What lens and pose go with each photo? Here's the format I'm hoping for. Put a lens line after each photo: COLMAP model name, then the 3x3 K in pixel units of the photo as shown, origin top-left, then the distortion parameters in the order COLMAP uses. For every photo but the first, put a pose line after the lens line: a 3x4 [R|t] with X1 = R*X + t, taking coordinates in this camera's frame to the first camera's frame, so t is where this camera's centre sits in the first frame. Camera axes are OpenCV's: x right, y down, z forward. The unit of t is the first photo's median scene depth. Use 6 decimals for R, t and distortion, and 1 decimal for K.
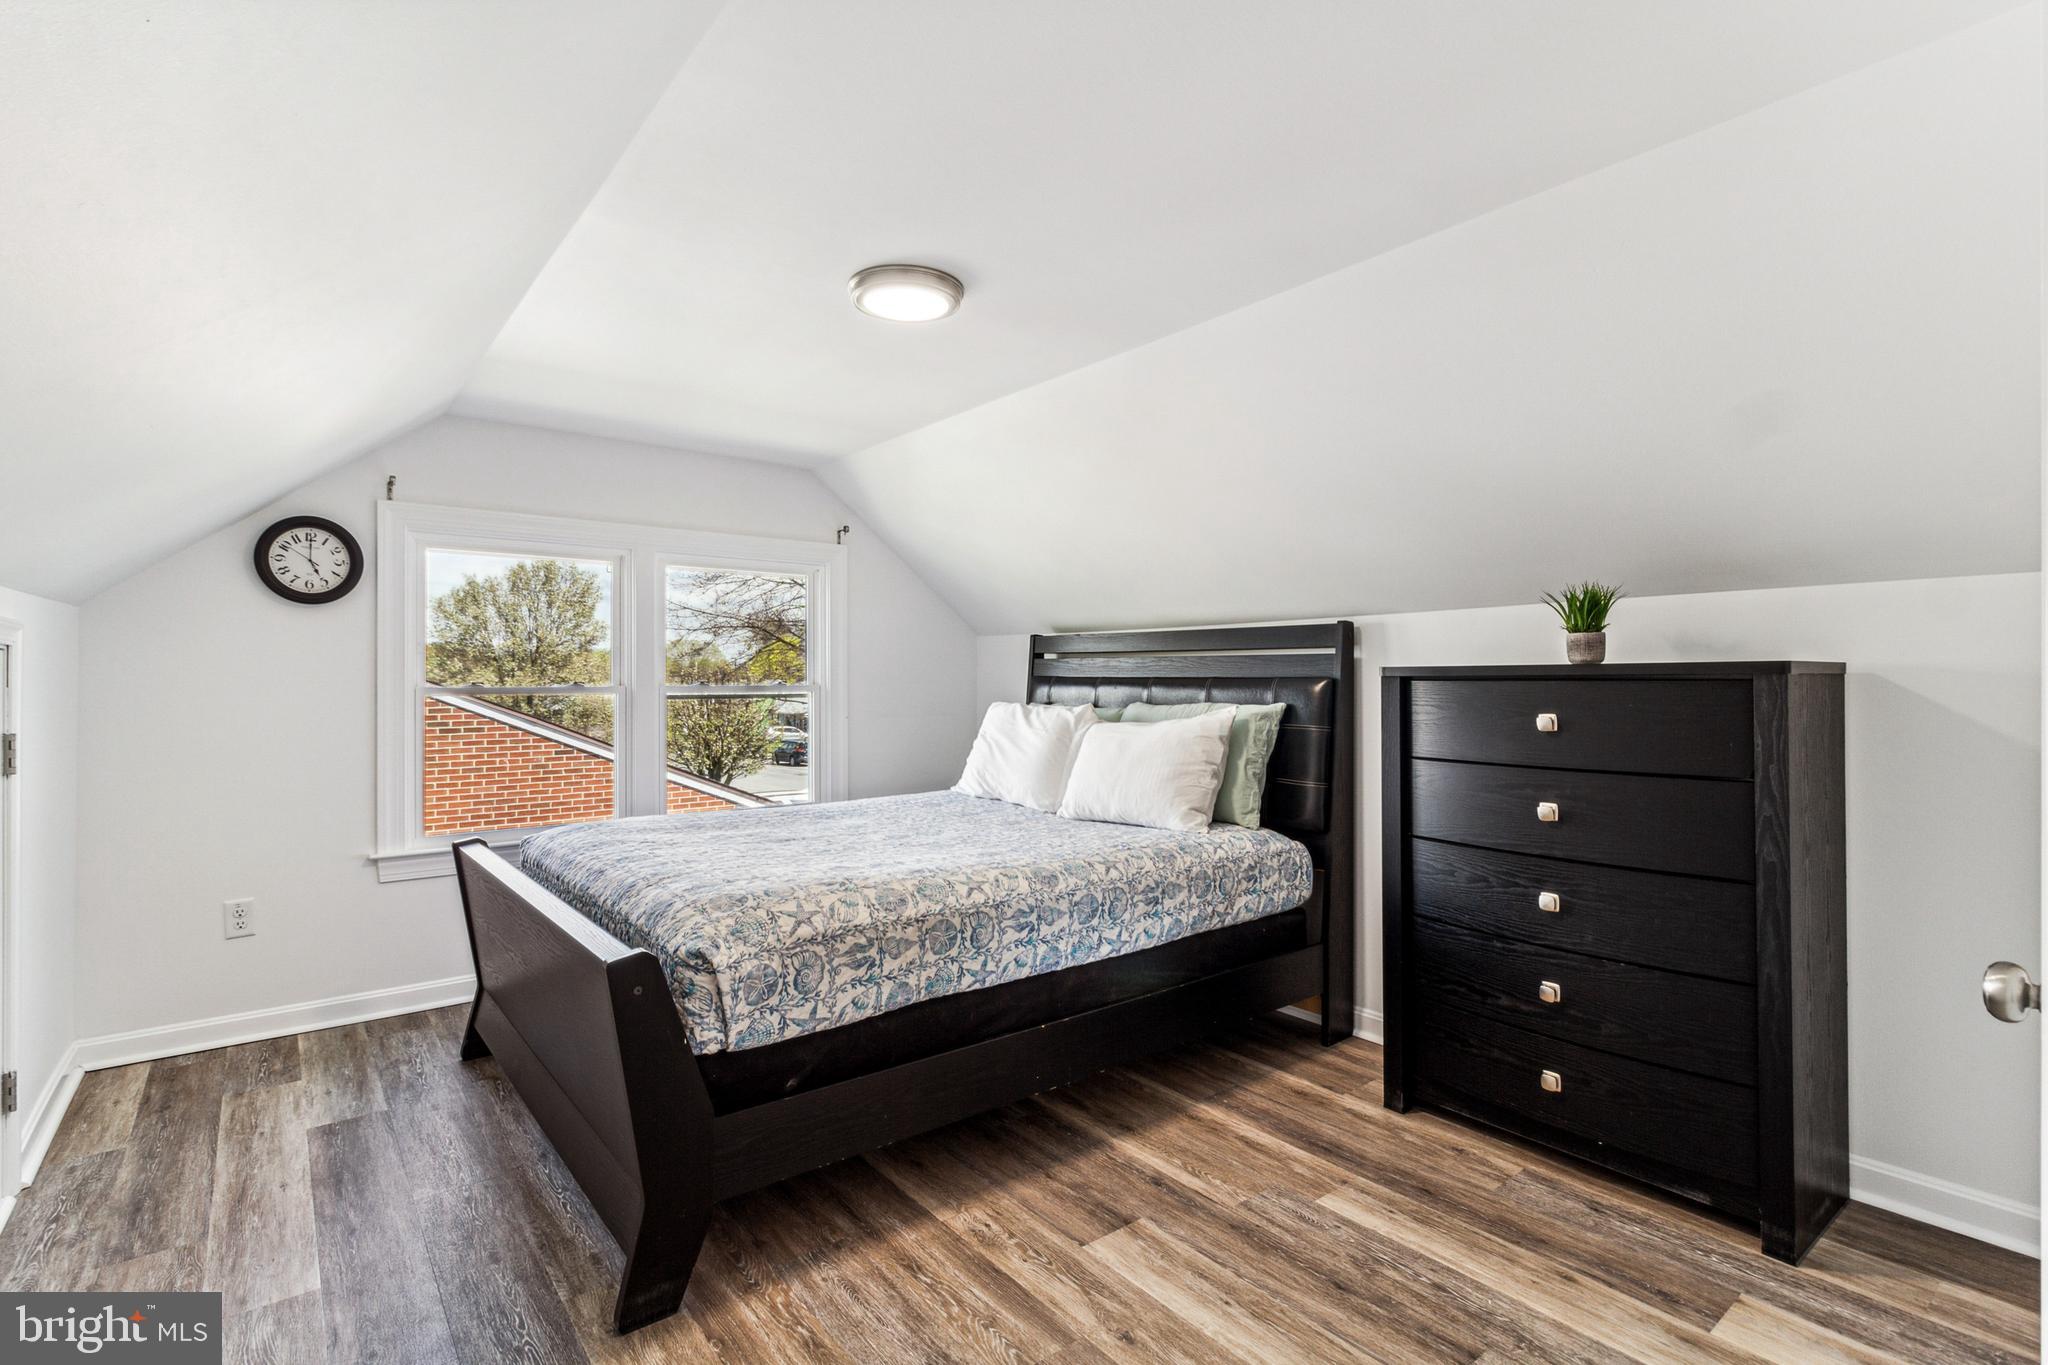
lens RADIAL K [[960.5, 0, 1027.6], [0, 960.5, 661.2], [0, 0, 1]] dist [0.002096, -0.000427]
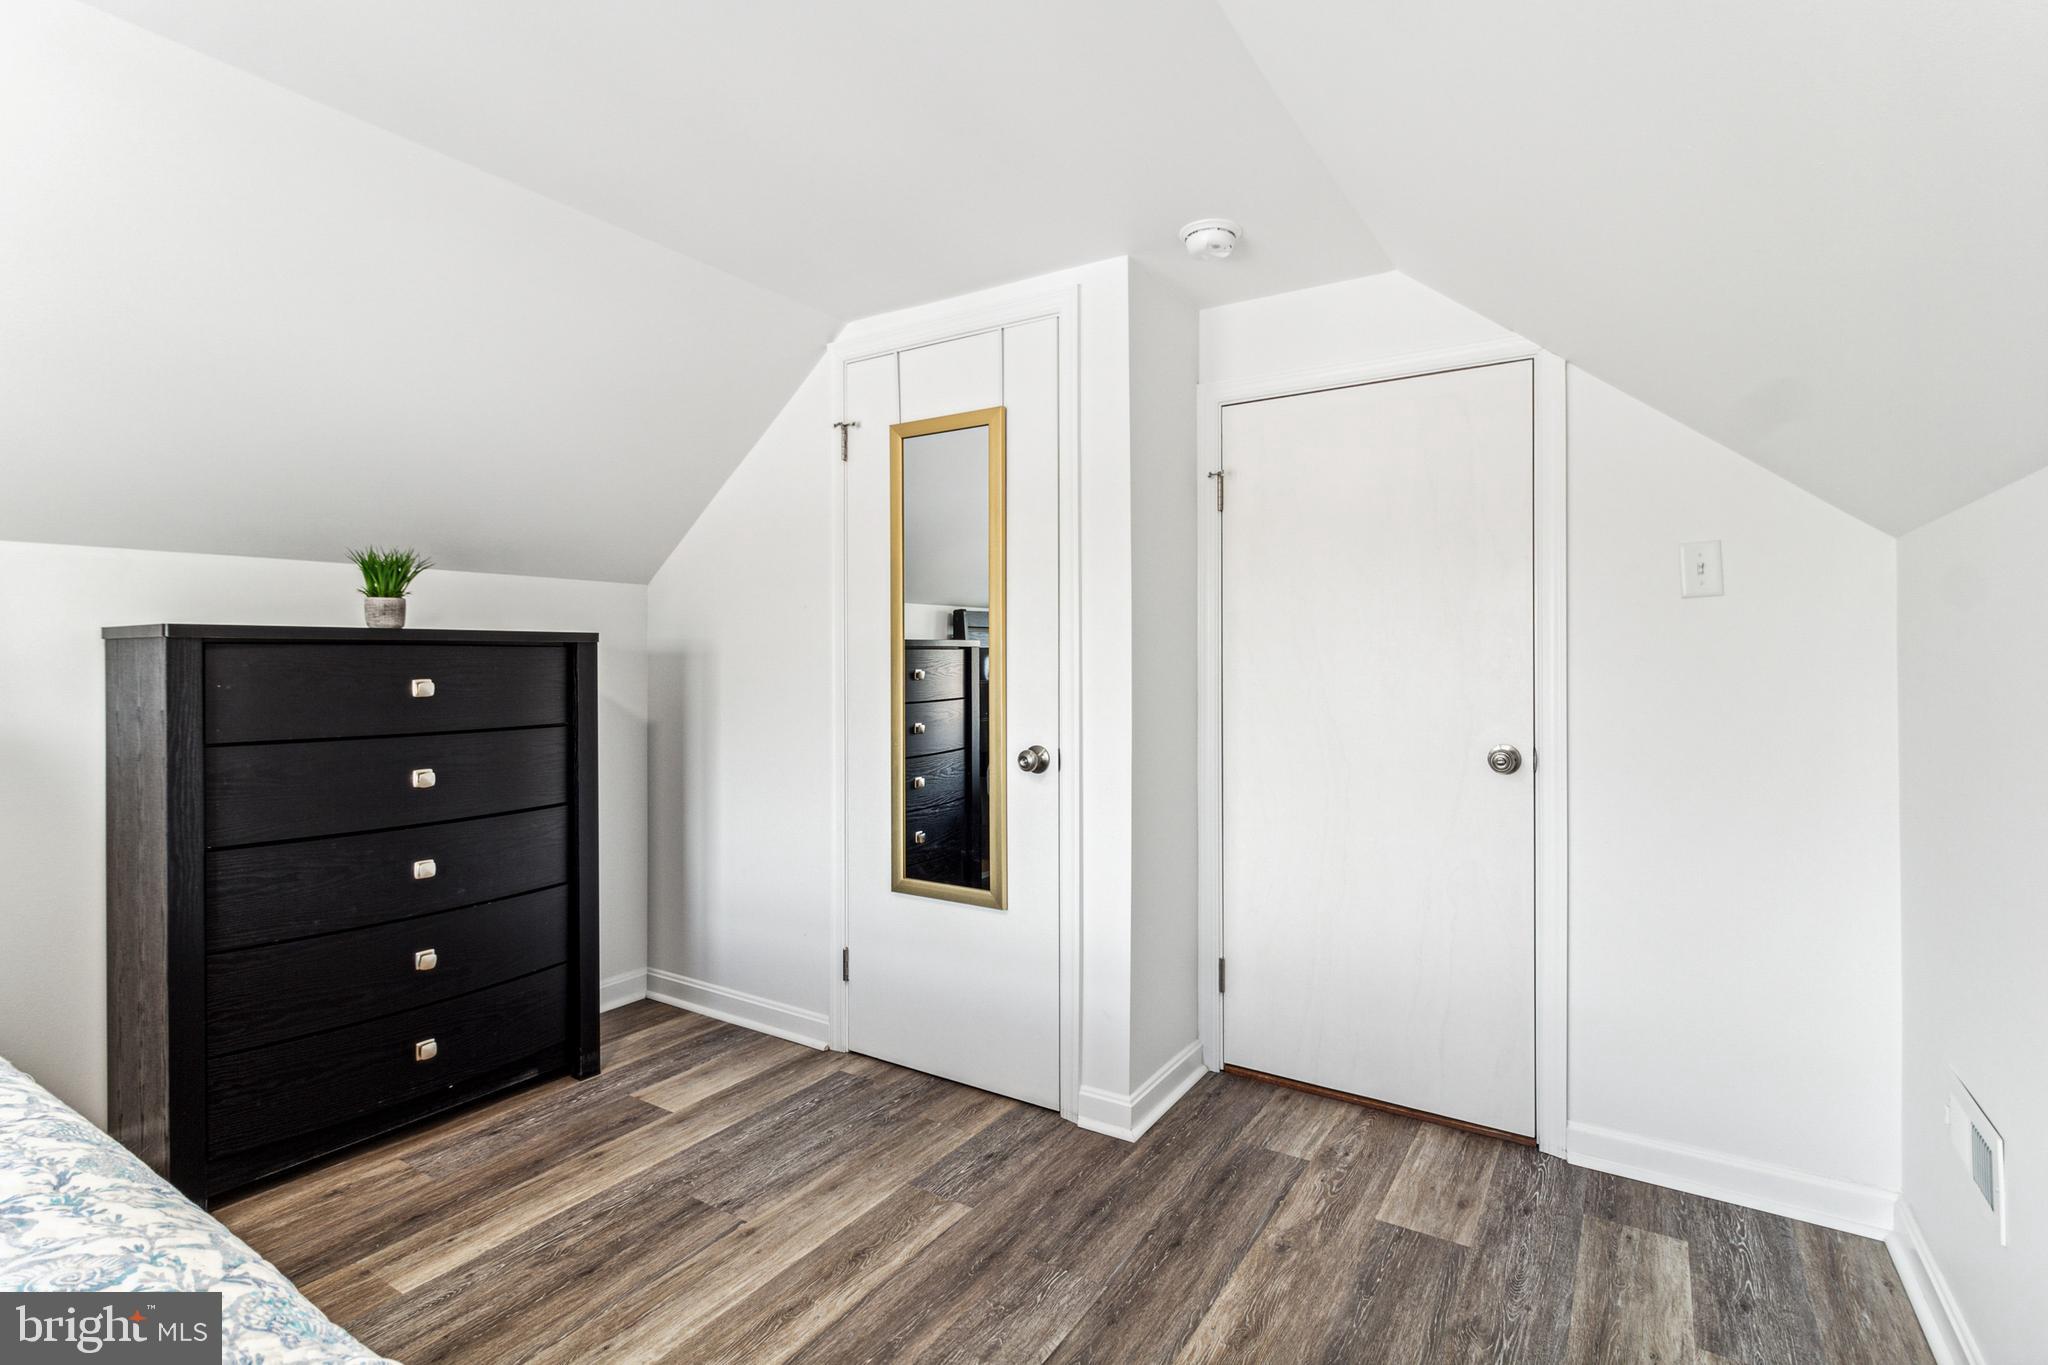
lens RADIAL K [[960.5, 0, 1027.6], [0, 960.5, 661.2], [0, 0, 1]] dist [0.002096, -0.000427]
pose [[-0.305887, -0.002797, 0.952064, -0.655588], [-0.009045, 0.999959, 0.000032, 0.034747], [-0.952025, -0.008602, -0.305900, 0.802699]]
